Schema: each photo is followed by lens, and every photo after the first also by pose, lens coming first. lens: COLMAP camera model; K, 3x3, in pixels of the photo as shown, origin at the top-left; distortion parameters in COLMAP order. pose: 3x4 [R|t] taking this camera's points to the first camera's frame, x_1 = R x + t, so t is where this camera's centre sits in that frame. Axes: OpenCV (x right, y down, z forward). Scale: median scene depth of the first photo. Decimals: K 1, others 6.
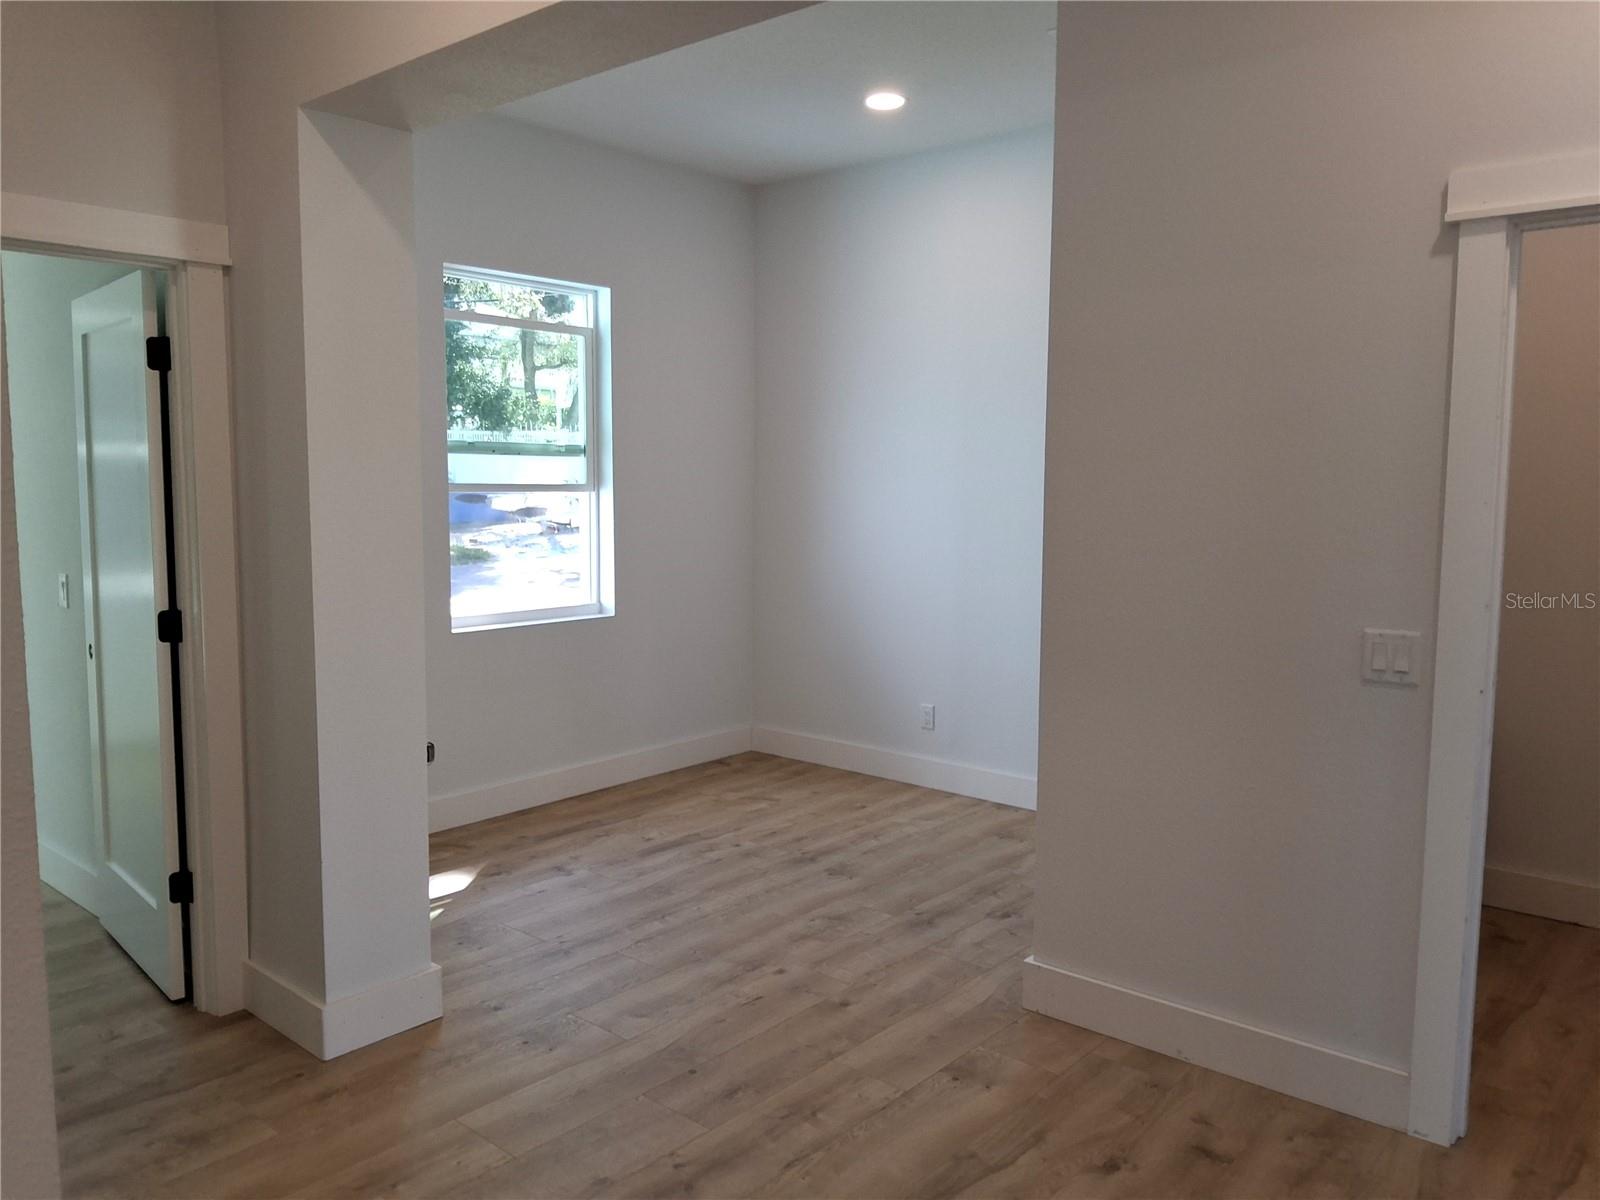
lens RADIAL K [[1205.8, 0, 800.0], [0, 1205.8, 600.0], [0, 0, 1]] dist [0.073545, -0.155556]
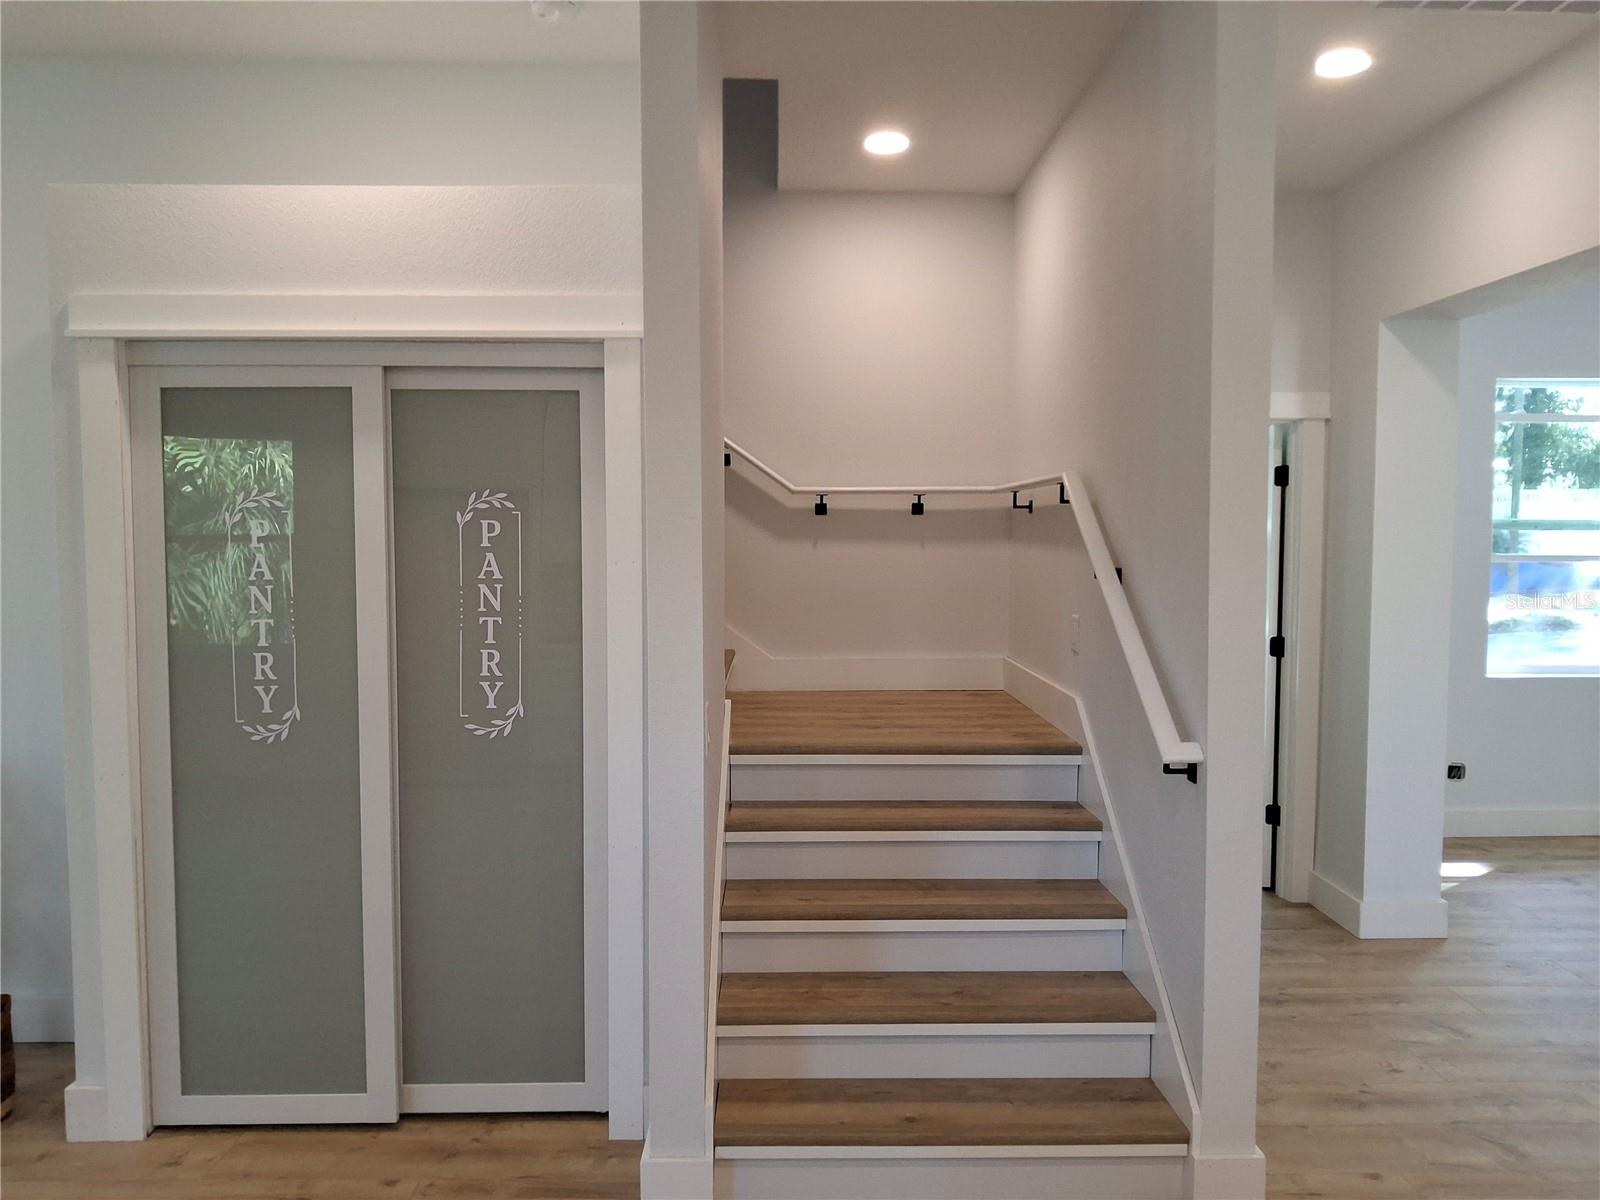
lens RADIAL K [[1247.6, 0, 800.0], [0, 1247.6, 600.0], [0, 0, 1]] dist [0.005669, -0.010068]
pose [[0.683310, 0.034501, -0.729313, 0.238775], [-0.070971, 0.997291, -0.019316, 0.036527], [0.726671, 0.064958, 0.683908, -0.564502]]
